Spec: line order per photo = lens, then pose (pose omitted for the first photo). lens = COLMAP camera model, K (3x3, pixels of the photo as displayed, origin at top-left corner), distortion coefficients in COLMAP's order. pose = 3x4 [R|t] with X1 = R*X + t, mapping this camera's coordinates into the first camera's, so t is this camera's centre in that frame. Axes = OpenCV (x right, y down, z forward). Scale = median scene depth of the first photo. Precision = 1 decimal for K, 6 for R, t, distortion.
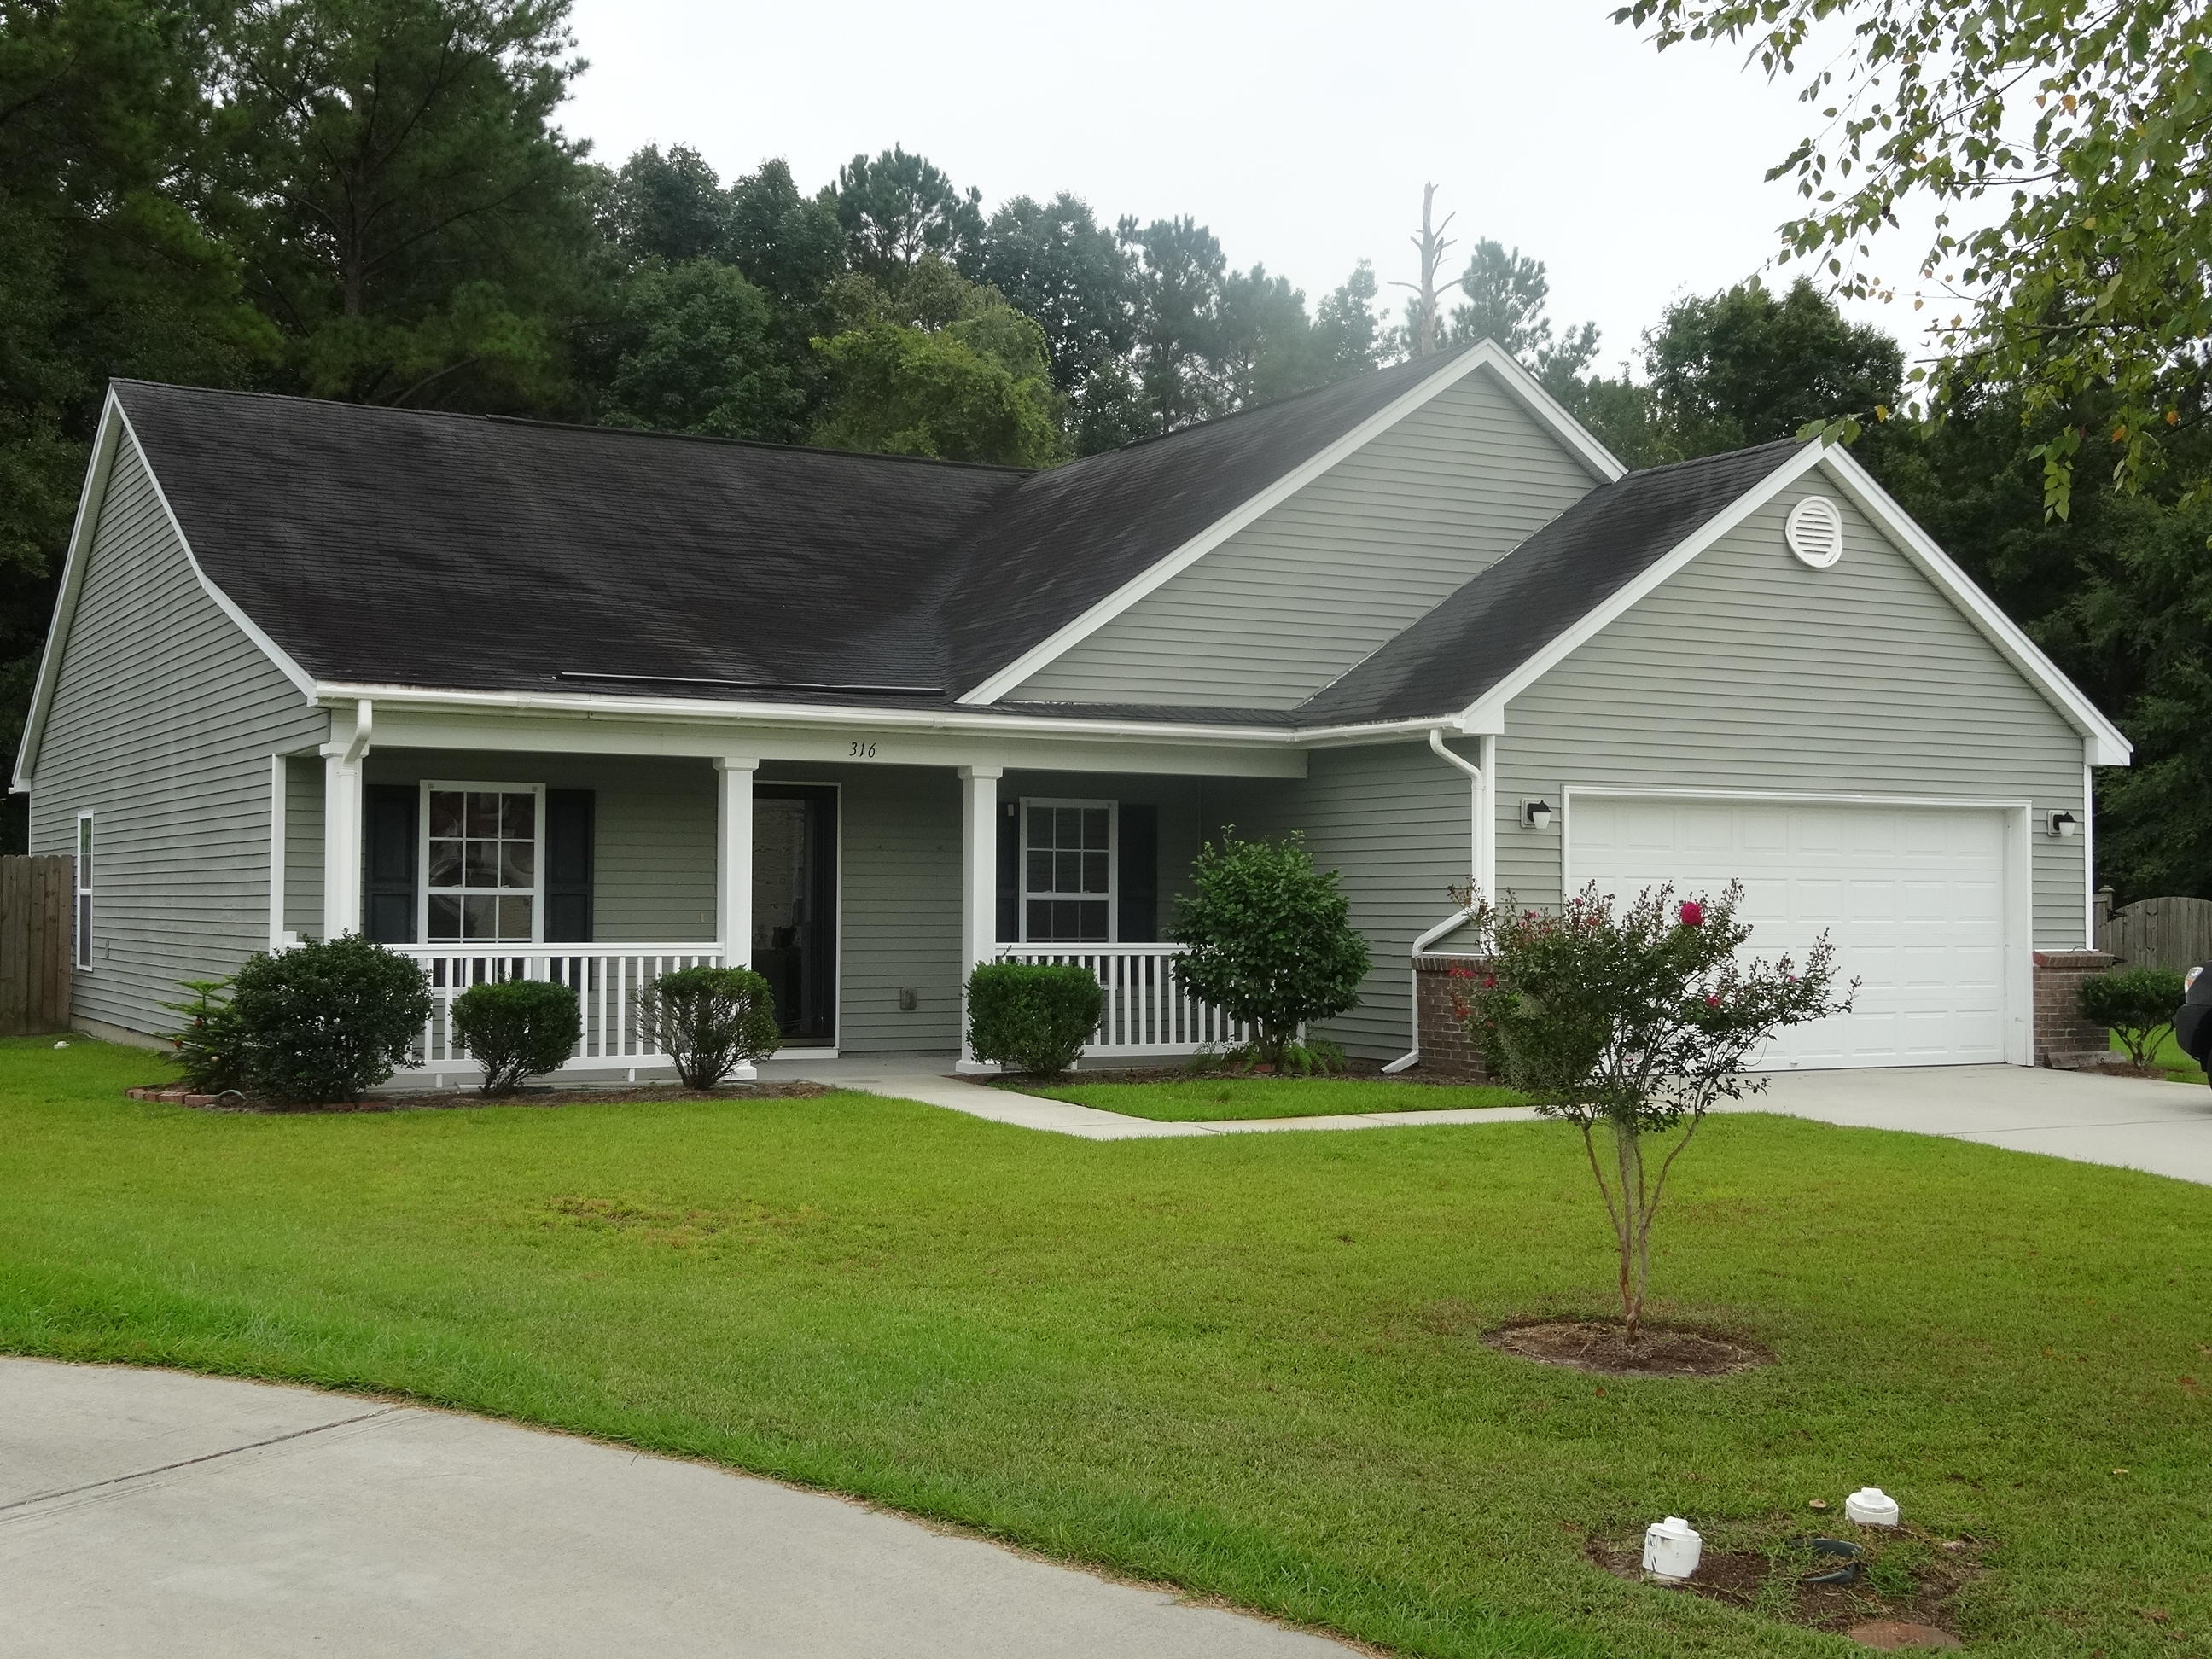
lens RADIAL K [[2655.0, 0, 1106.0], [0, 2655.0, 829.5], [0, 0, 1]] dist [-0.003840, 0.010687]
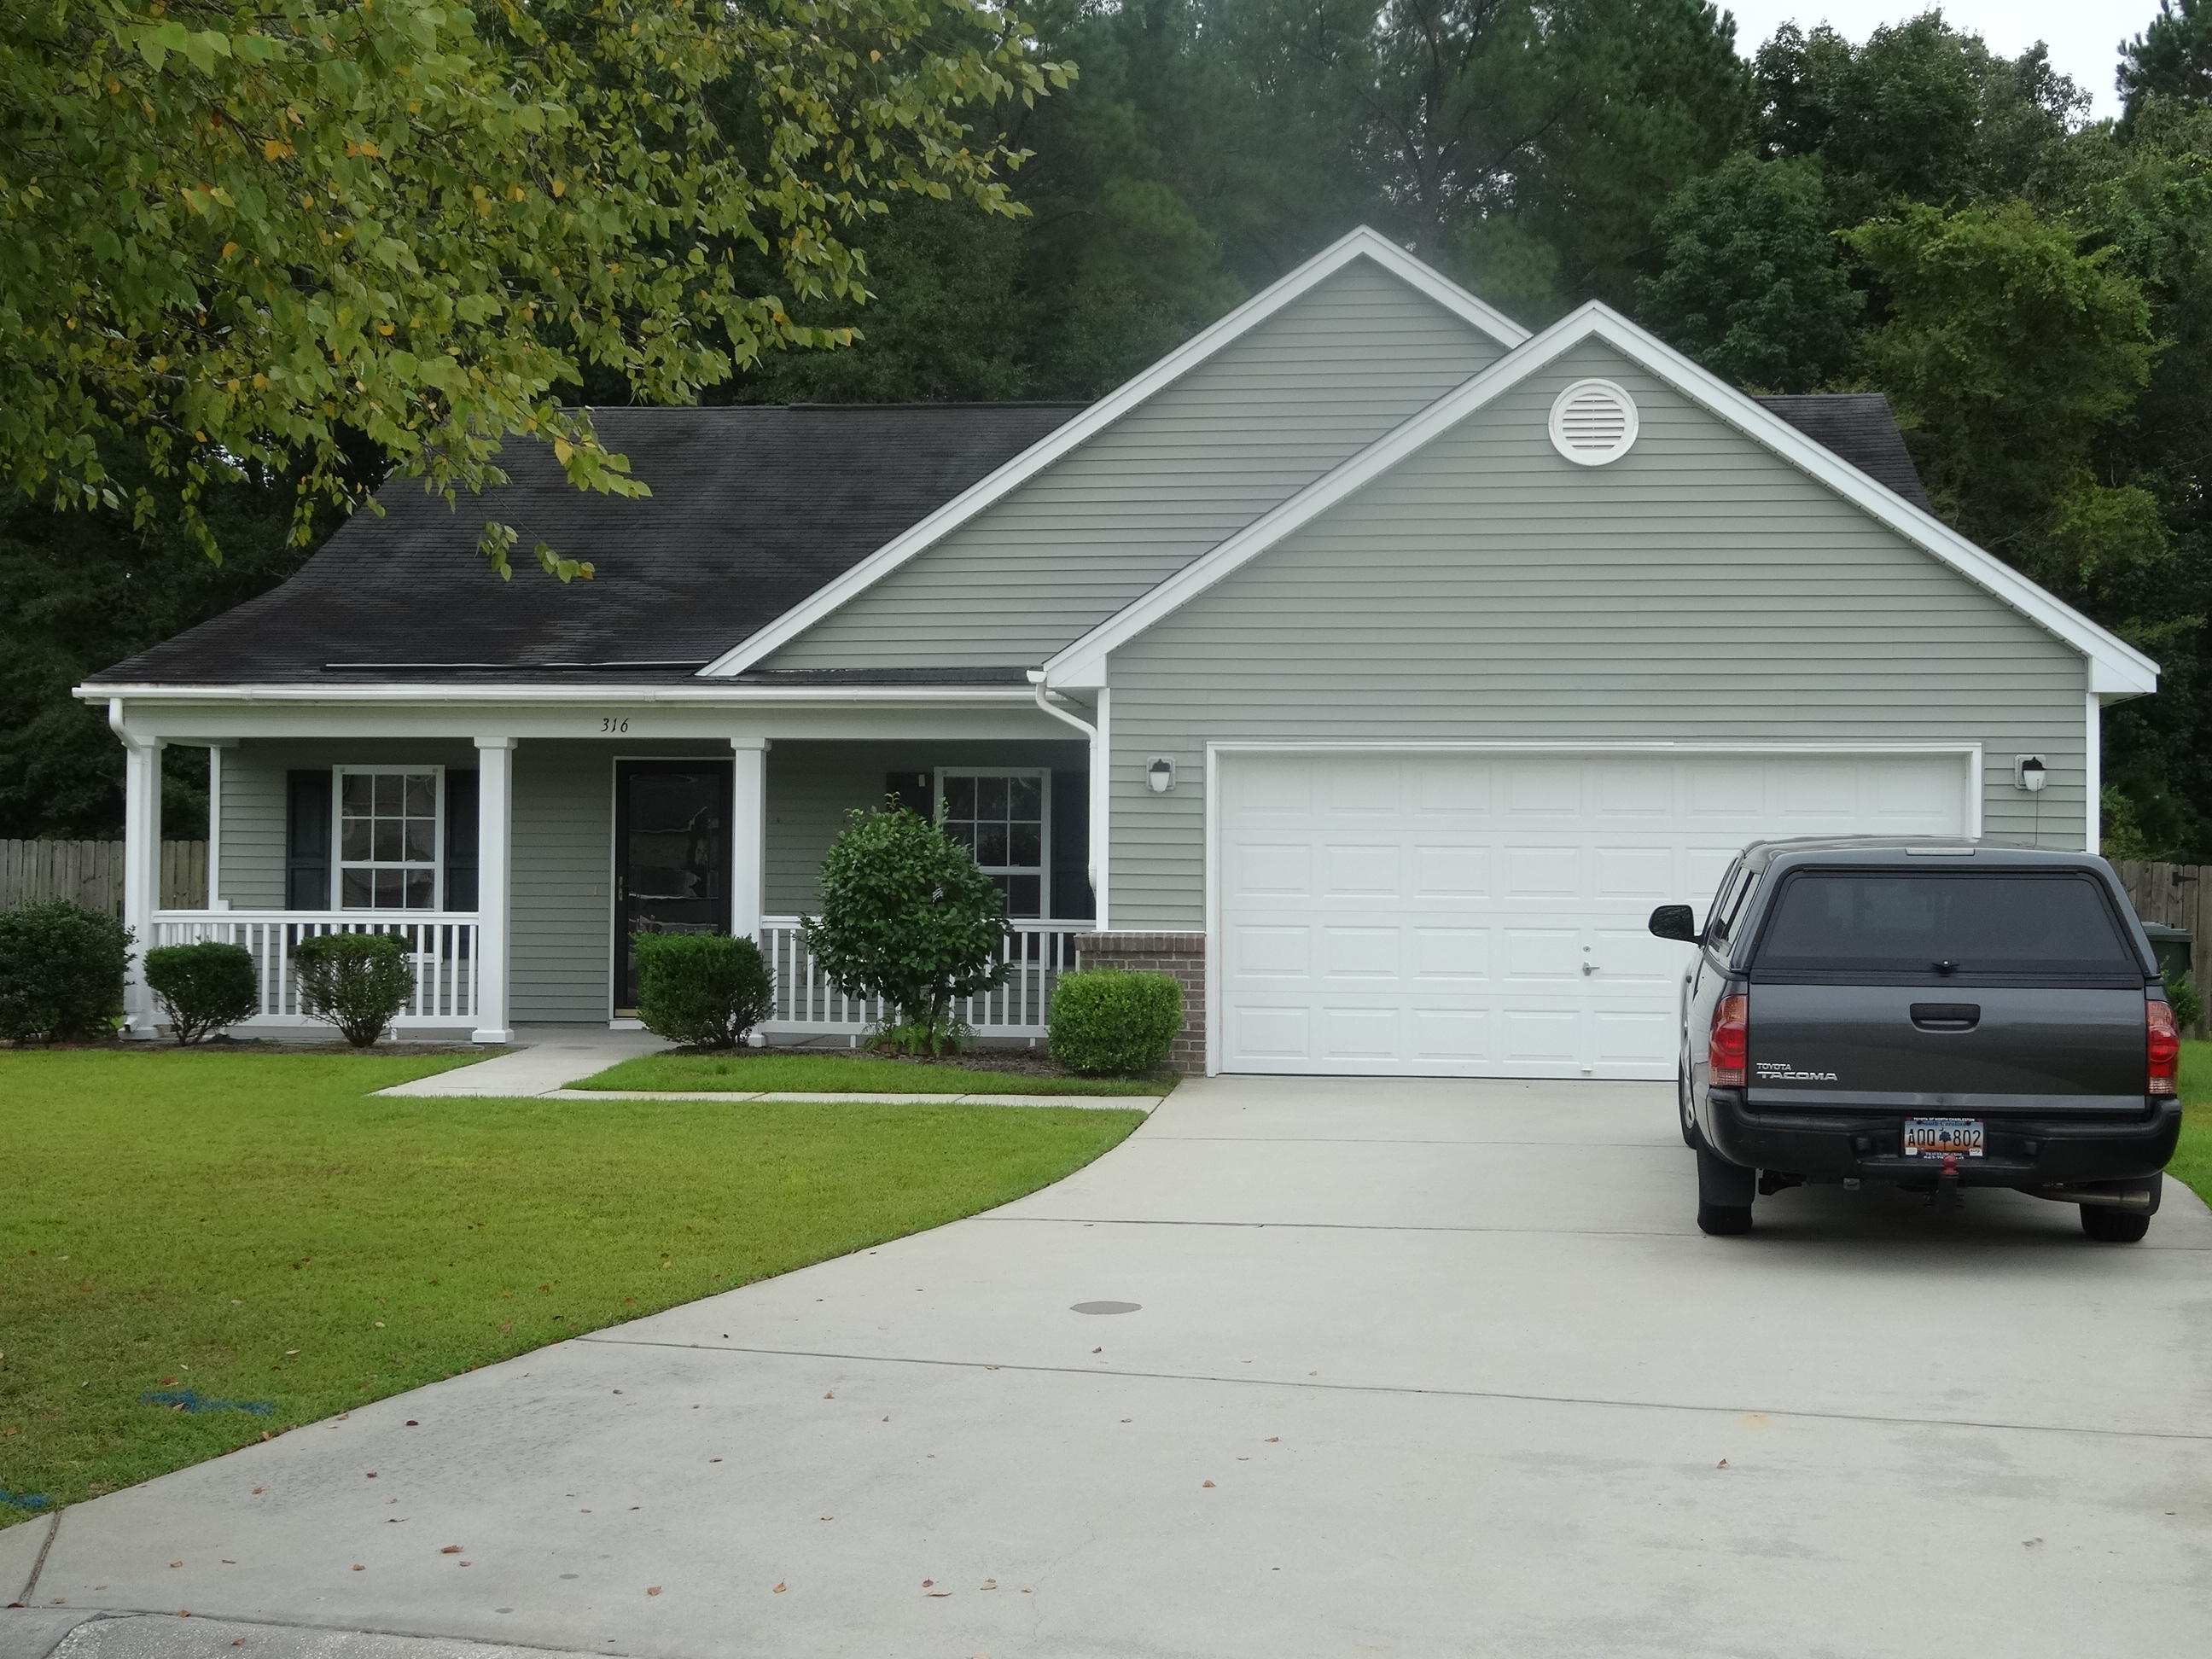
lens RADIAL K [[2996.0, 0, 1105.6], [0, 2996.0, 828.2], [0, 0, 1]] dist [-0.006301, -0.028245]
pose [[0.804390, -0.009615, -0.594024, 0.731919], [0.014063, 0.999897, 0.002859, 0.008675], [0.593936, -0.010654, 0.804442, 0.186966]]
